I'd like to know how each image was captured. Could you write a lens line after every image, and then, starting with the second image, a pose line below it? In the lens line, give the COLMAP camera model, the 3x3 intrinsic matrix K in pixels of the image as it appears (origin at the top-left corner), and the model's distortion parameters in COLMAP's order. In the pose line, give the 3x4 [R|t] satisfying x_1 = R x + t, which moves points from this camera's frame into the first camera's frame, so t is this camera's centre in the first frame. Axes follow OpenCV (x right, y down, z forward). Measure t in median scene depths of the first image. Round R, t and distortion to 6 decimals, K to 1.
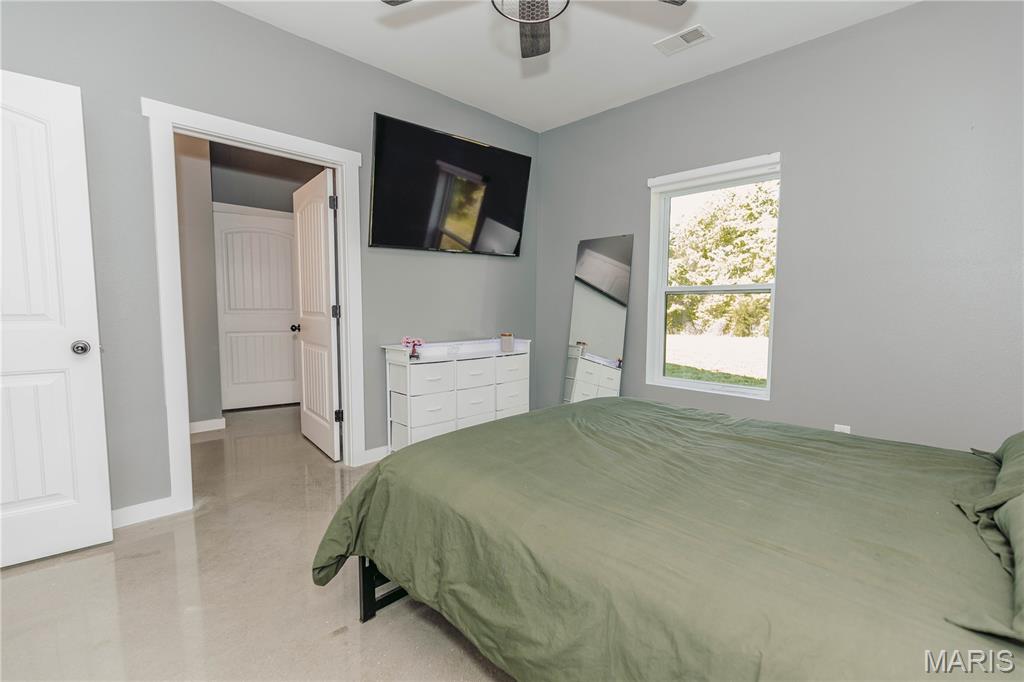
lens RADIAL K [[462.8, 0, 512.0], [0, 462.8, 341.0], [0, 0, 1]] dist [0.008049, 0.000100]
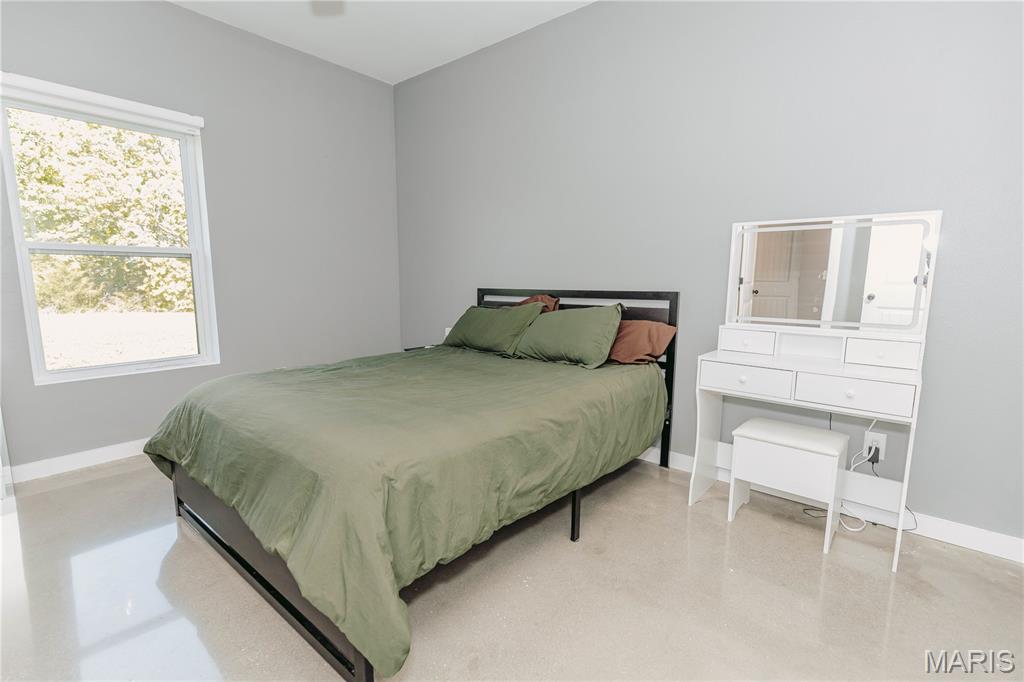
lens RADIAL K [[462.8, 0, 512.0], [0, 462.8, 341.0], [0, 0, 1]] dist [0.008049, 0.000100]
pose [[-0.072193, -0.144478, 0.986871, -1.269422], [0.074946, 0.985870, 0.149814, -0.065547], [-0.994571, 0.084778, -0.060345, 1.003471]]
